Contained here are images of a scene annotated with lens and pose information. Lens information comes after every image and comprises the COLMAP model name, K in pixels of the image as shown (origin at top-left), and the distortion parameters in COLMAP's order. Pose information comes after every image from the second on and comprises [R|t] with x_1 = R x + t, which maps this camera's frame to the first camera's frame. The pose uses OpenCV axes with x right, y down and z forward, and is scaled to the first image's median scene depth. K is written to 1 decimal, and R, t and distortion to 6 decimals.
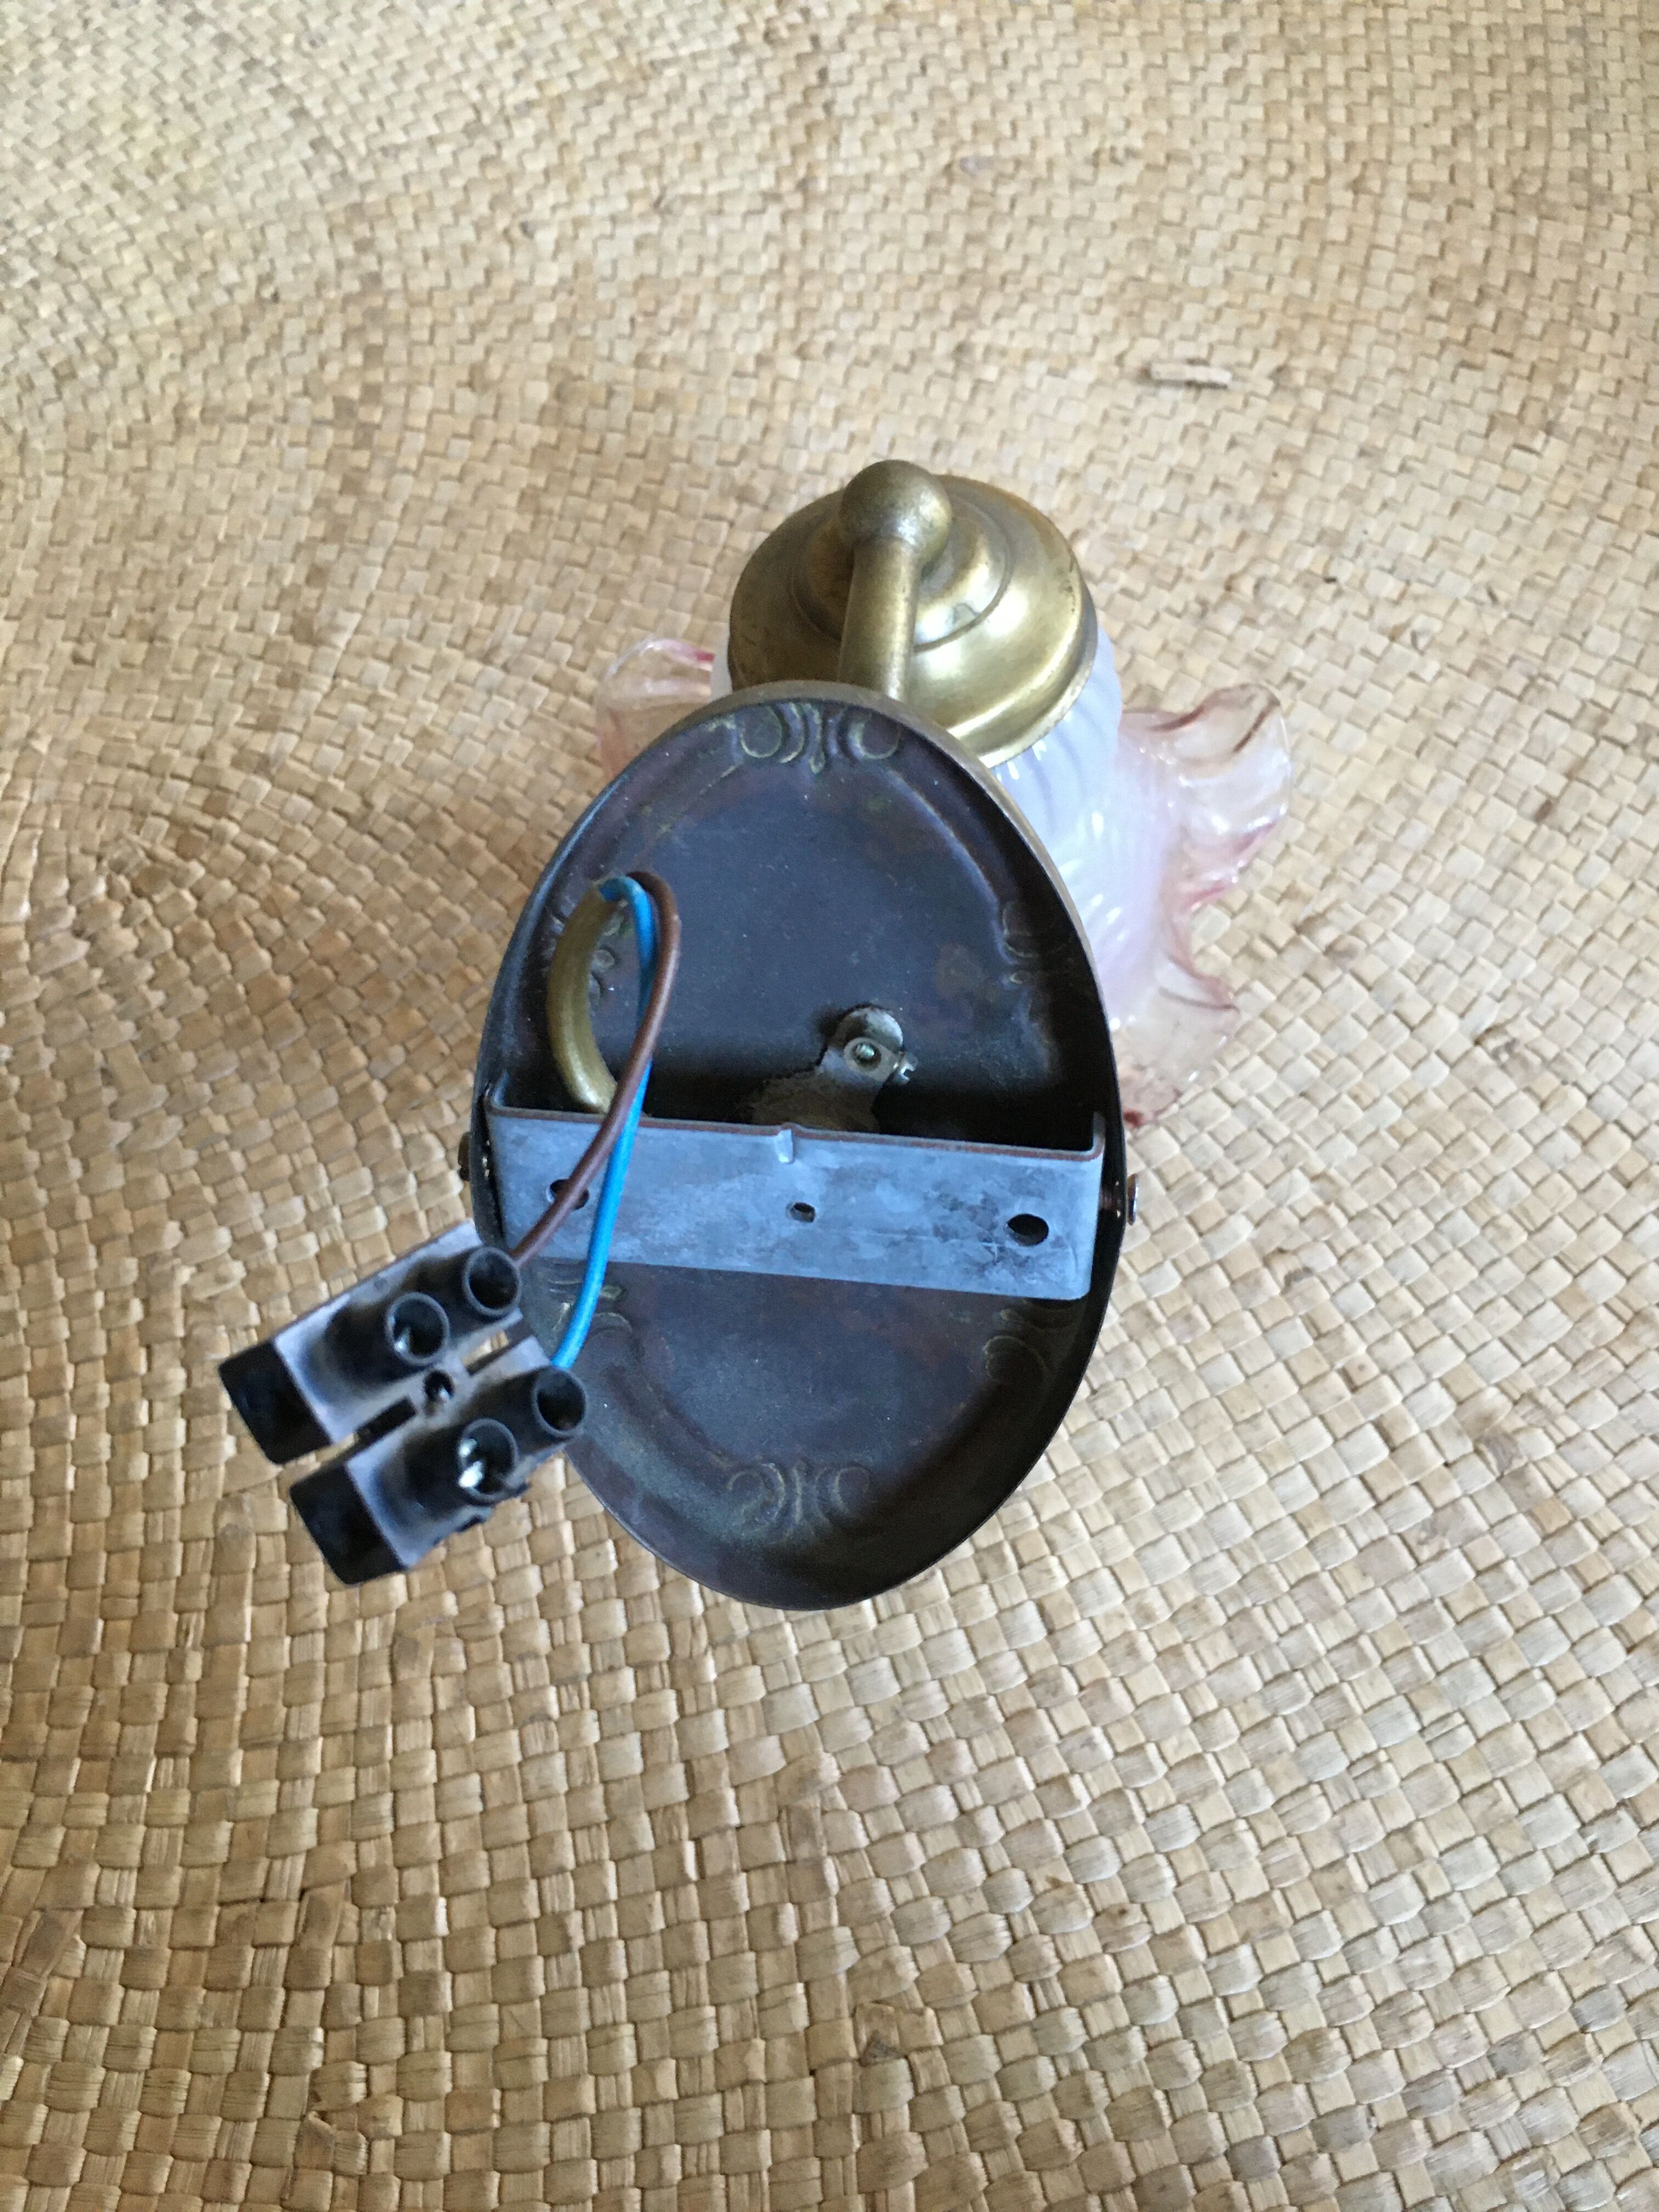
lens RADIAL K [[1900.2, 0, 833.2], [0, 1900.2, 1114.3], [0, 0, 1]] dist [0.077002, -0.124004]
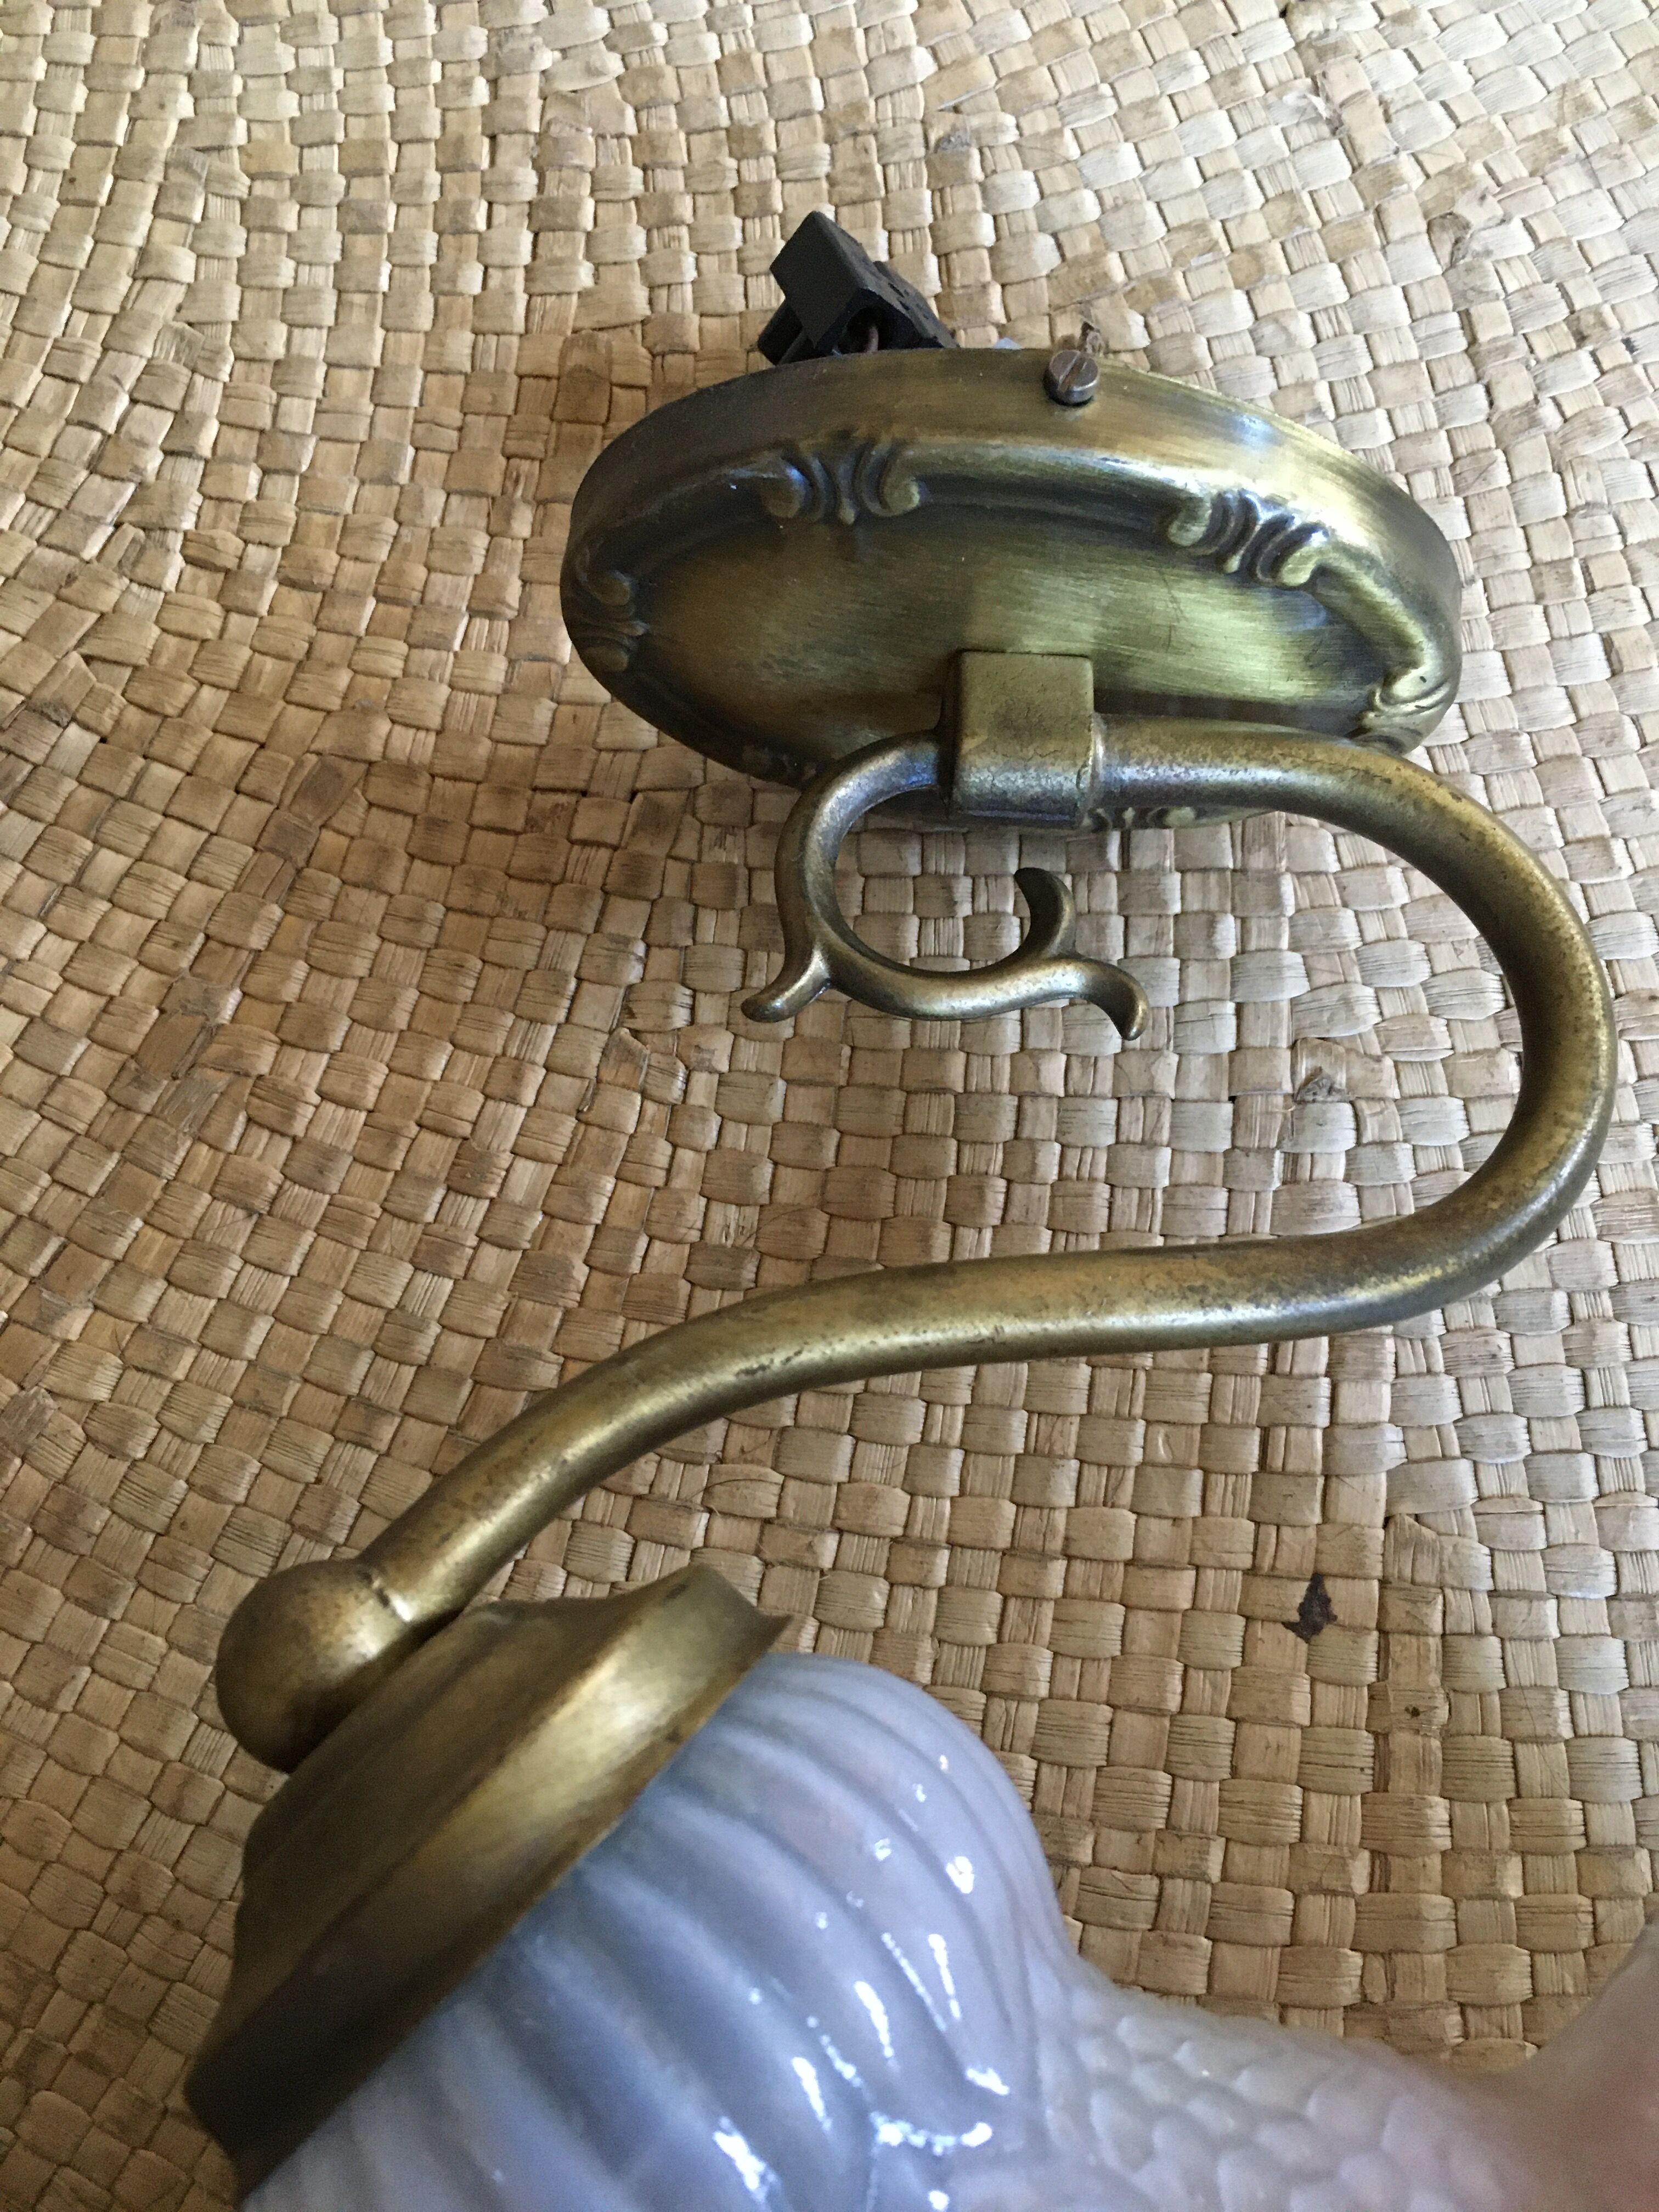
lens RADIAL K [[1927.3, 0, 829.5], [0, 1927.3, 1106.0], [0, 0, 1]] dist [0.067324, -0.126658]
pose [[0.980603, 0.193415, -0.031739, -0.132398], [-0.179166, 0.950201, 0.254987, 0.282990], [0.079476, -0.244355, 0.966423, 0.171085]]
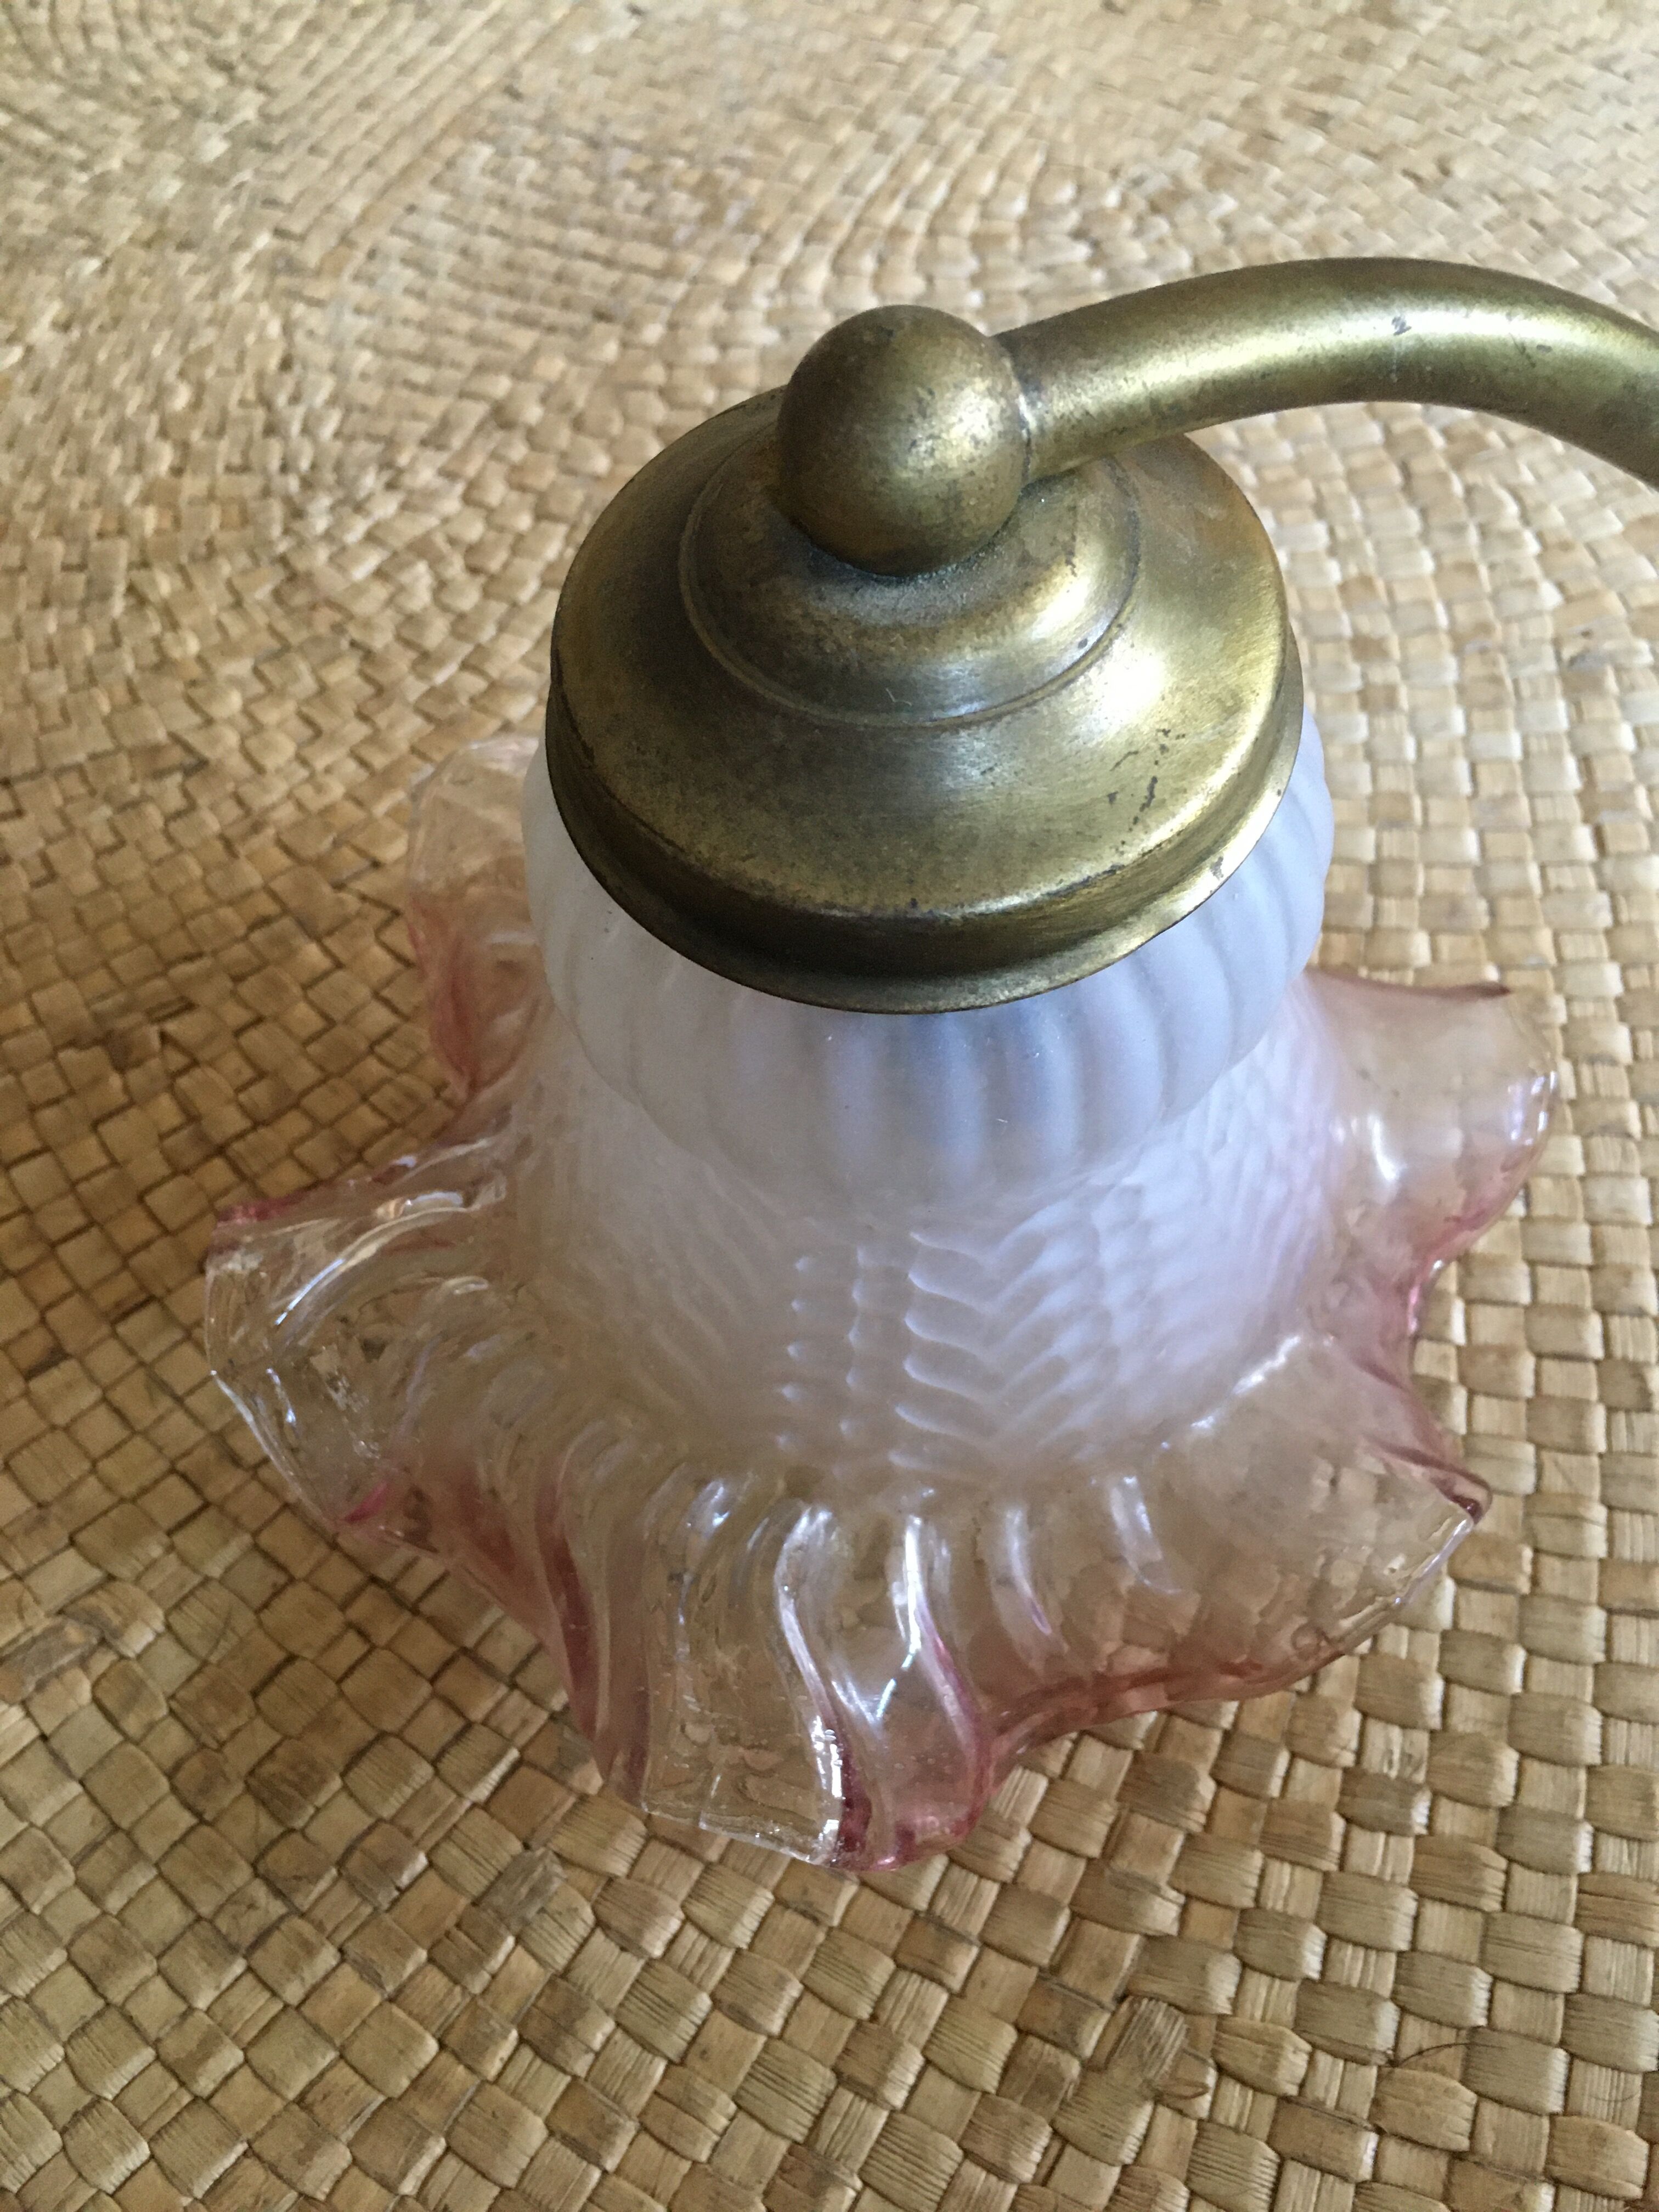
lens RADIAL K [[1927.3, 0, 829.5], [0, 1927.3, 1106.0], [0, 0, 1]] dist [0.067324, -0.126658]
pose [[0.945779, 0.256213, -0.199640, -0.275082], [-0.269469, 0.962099, -0.041857, 0.396321], [0.181350, 0.093385, 0.978975, 0.226066]]
